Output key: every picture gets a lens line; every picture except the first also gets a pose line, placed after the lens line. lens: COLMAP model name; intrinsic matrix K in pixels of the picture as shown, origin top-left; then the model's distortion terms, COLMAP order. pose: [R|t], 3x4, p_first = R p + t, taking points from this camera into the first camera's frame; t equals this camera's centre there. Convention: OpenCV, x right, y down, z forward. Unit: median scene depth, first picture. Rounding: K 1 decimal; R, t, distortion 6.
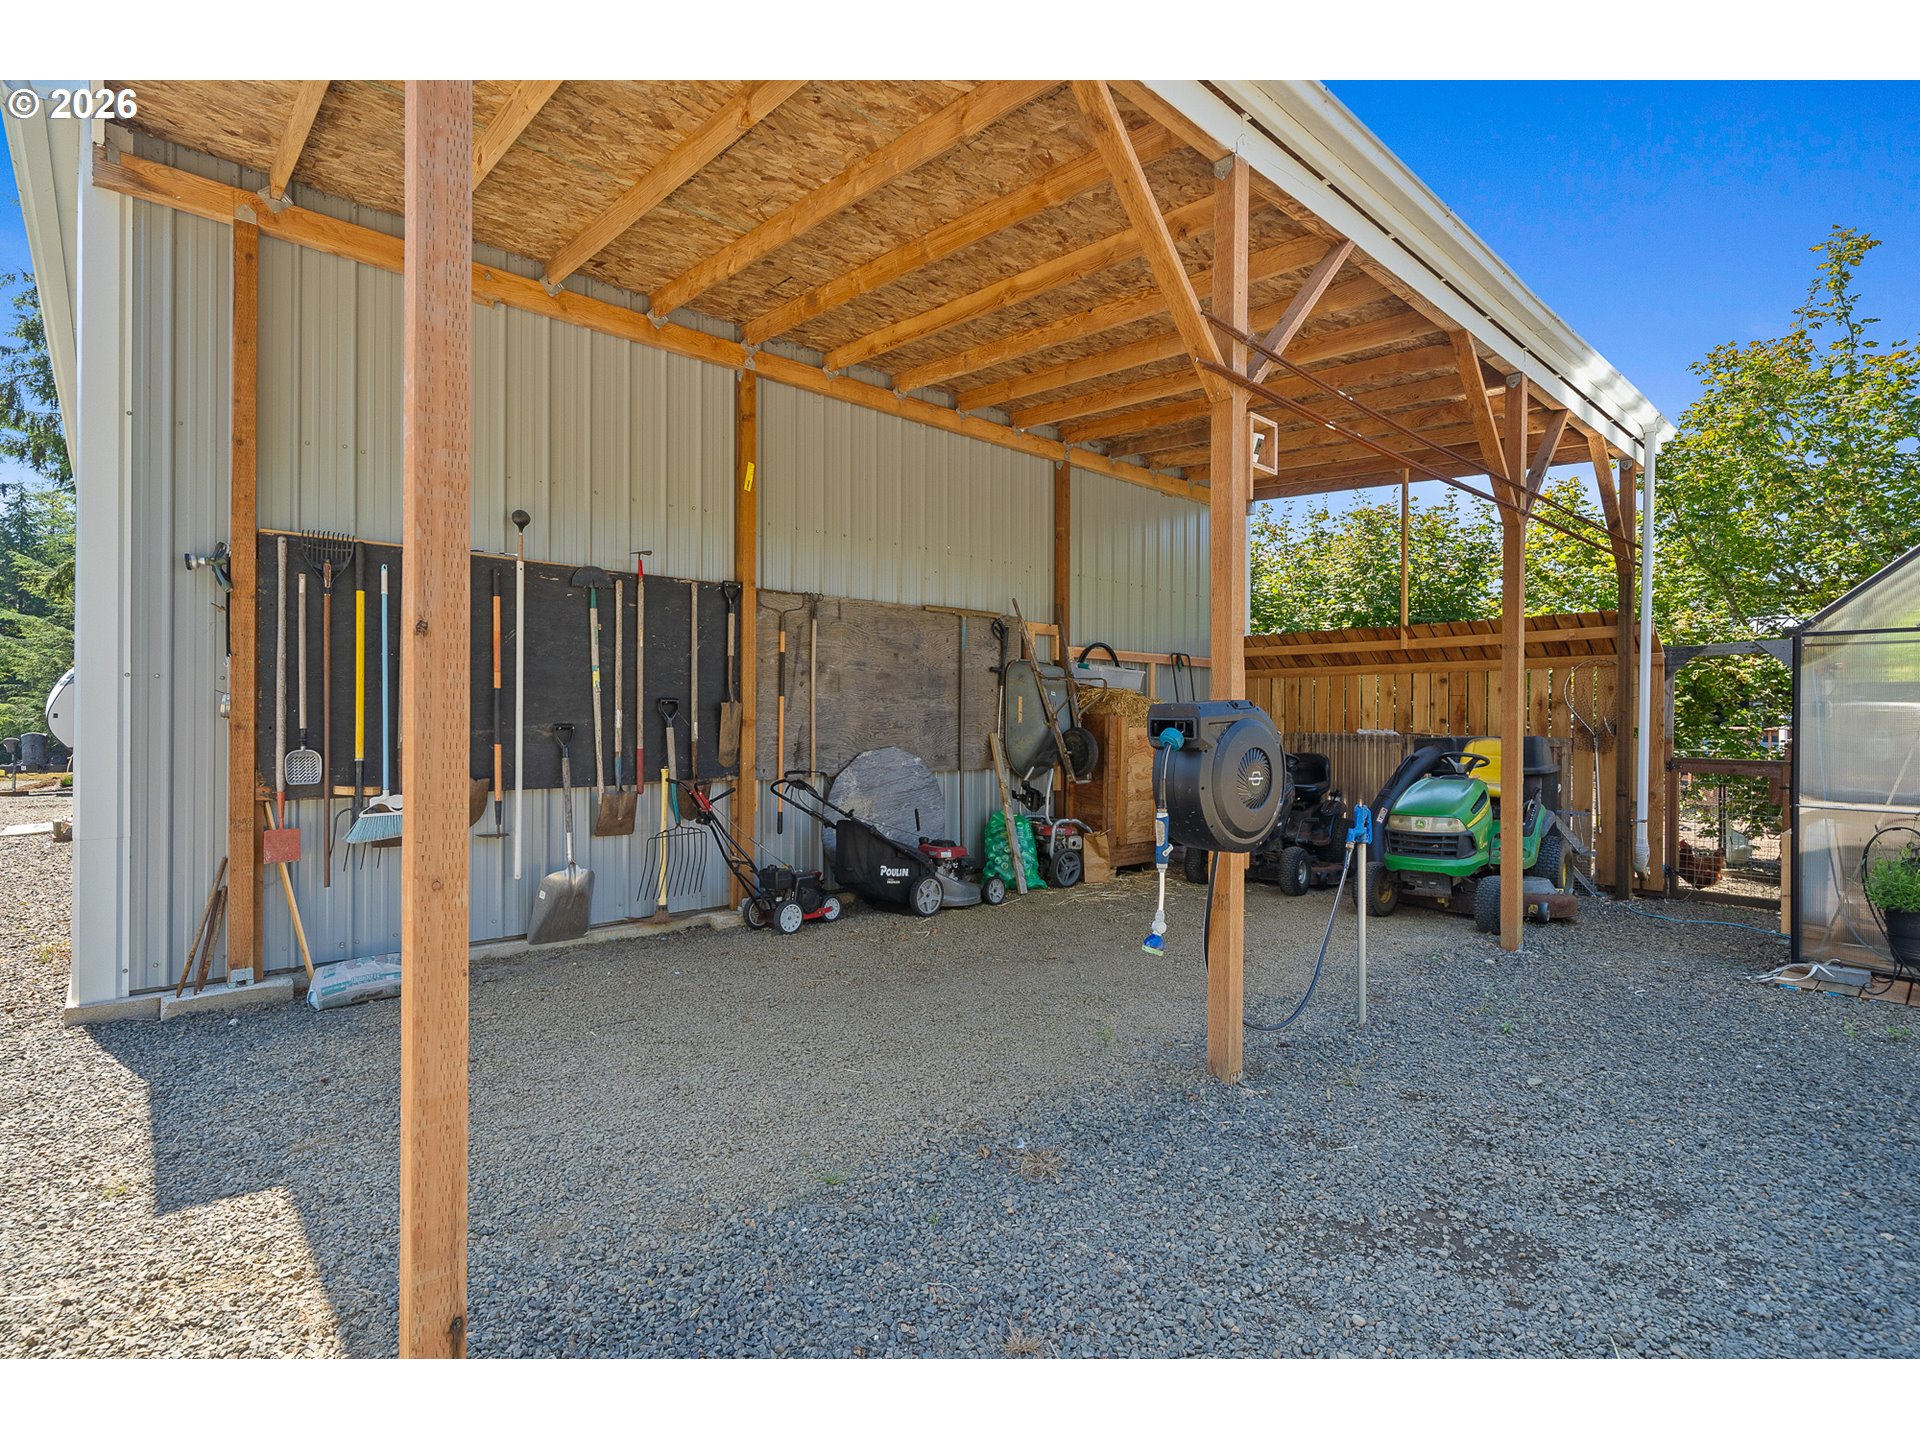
lens RADIAL K [[922.9, 0, 959.7], [0, 922.9, 719.1], [0, 0, 1]] dist [-0.004470, 0.000006]
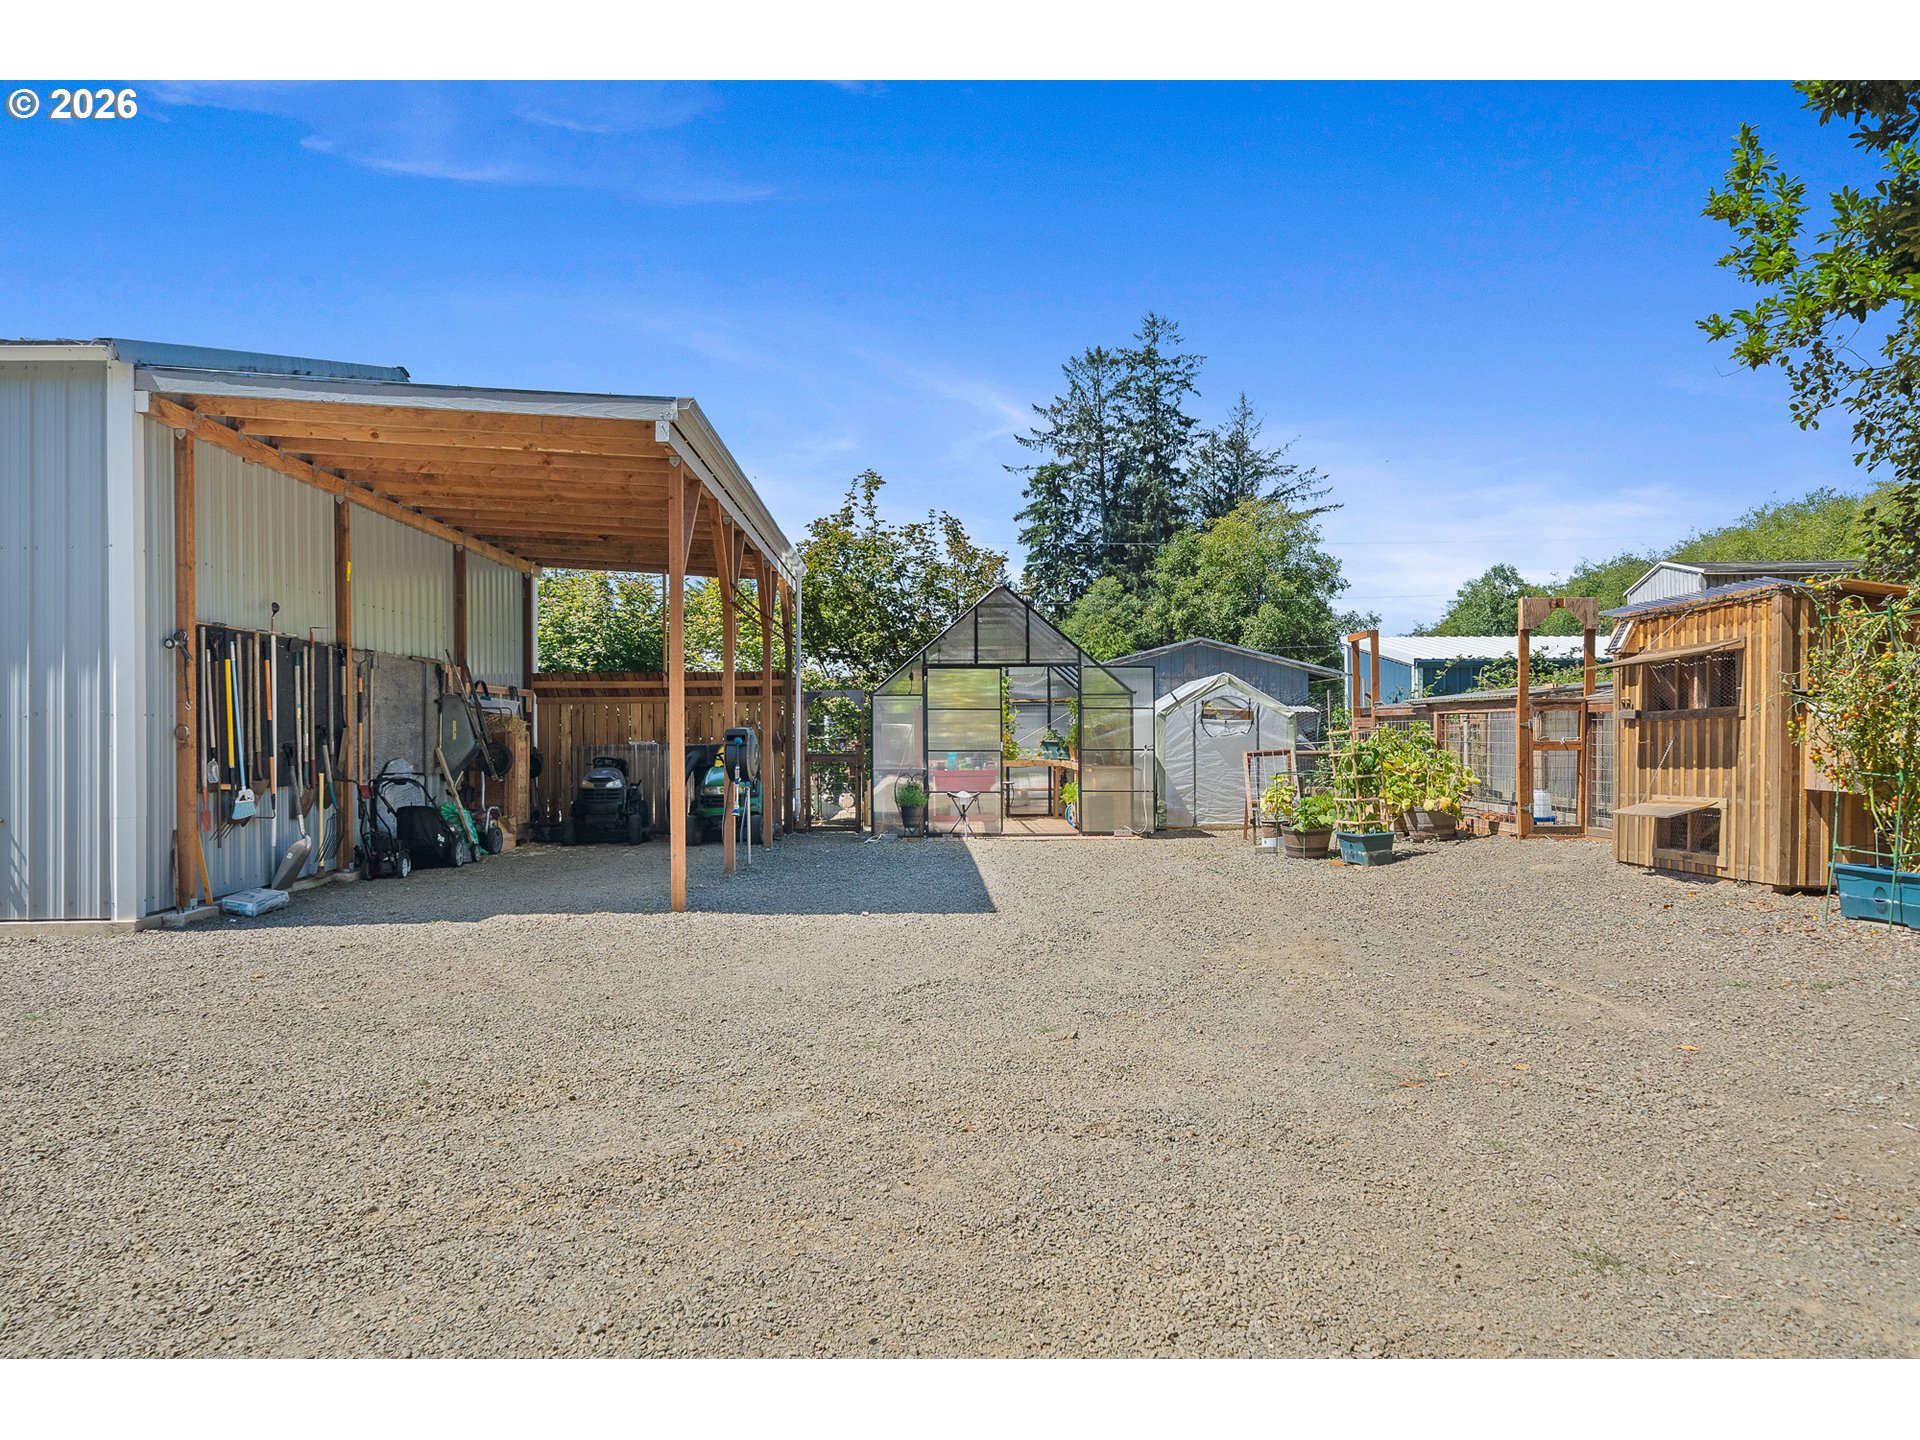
lens RADIAL K [[922.9, 0, 960.0], [0, 922.9, 727.8], [0, 0, 1]] dist [-0.004470, 0.000006]
pose [[0.638993, -0.007880, 0.769172, -0.513488], [0.014937, 0.999886, -0.002166, -0.000051], [-0.769068, 0.012873, 0.639038, -0.462694]]
